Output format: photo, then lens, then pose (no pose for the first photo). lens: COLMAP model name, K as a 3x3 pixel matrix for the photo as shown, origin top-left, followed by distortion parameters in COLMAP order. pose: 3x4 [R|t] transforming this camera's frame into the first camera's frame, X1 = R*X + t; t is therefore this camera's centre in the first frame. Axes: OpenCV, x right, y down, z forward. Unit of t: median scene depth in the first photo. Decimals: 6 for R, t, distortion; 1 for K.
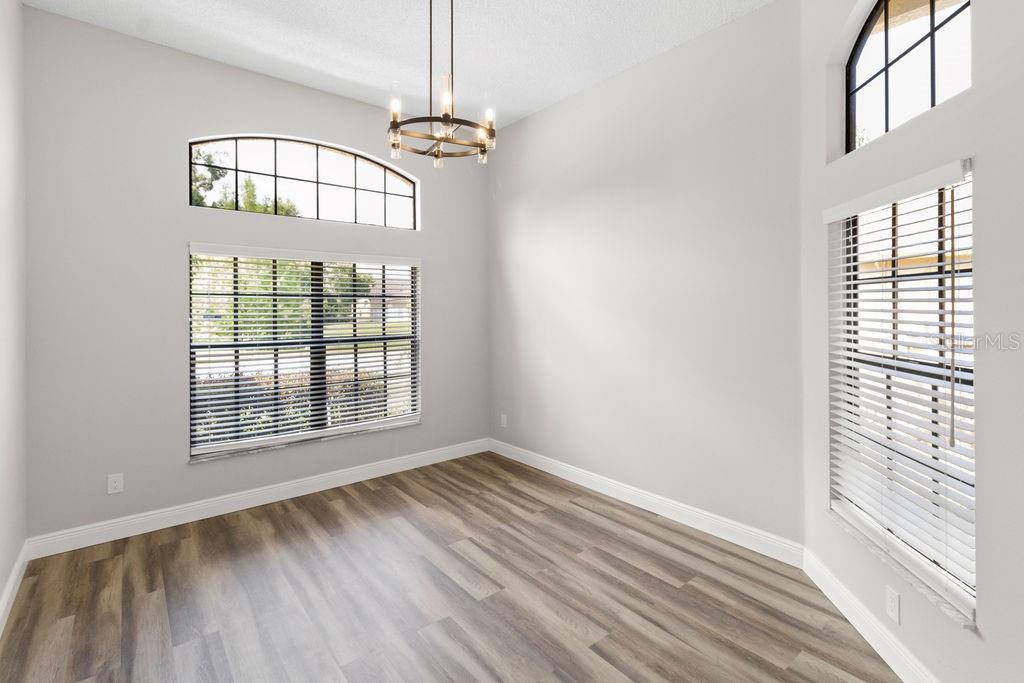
lens RADIAL K [[483.7, 0, 519.6], [0, 483.7, 316.4], [0, 0, 1]] dist [0.002009, 0.000098]
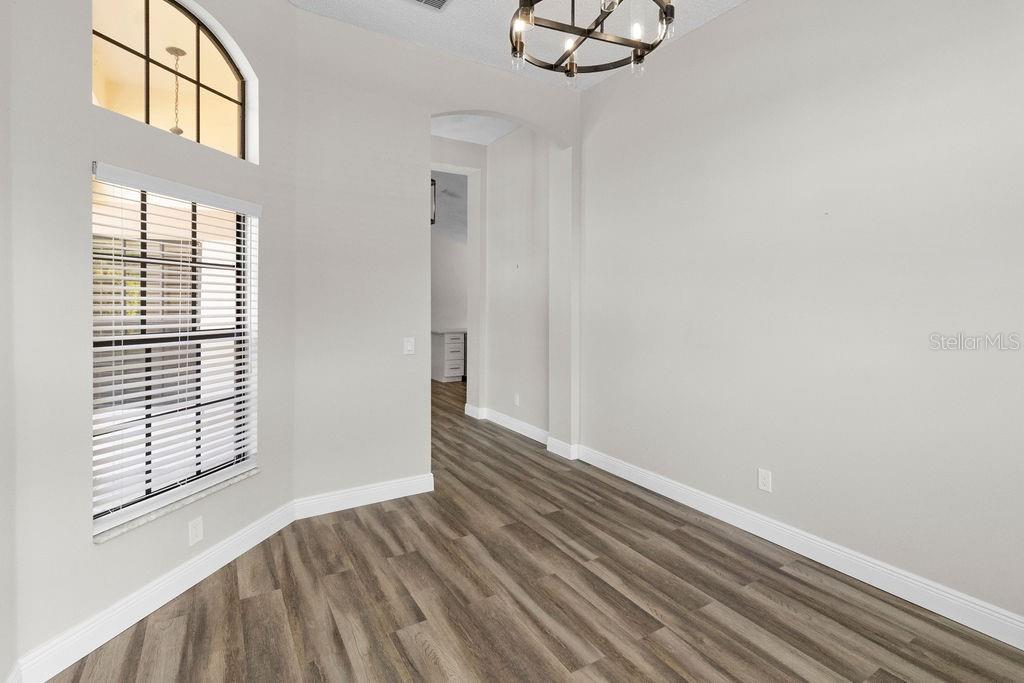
lens RADIAL K [[483.3, 0, 518.7], [0, 483.3, 304.2], [0, 0, 1]] dist [0.002771, 0.000066]
pose [[-0.992086, 0.002172, 0.125539, -0.164321], [0.004910, 0.999757, 0.021511, -0.000085], [-0.125461, 0.021957, -0.991855, 1.814199]]
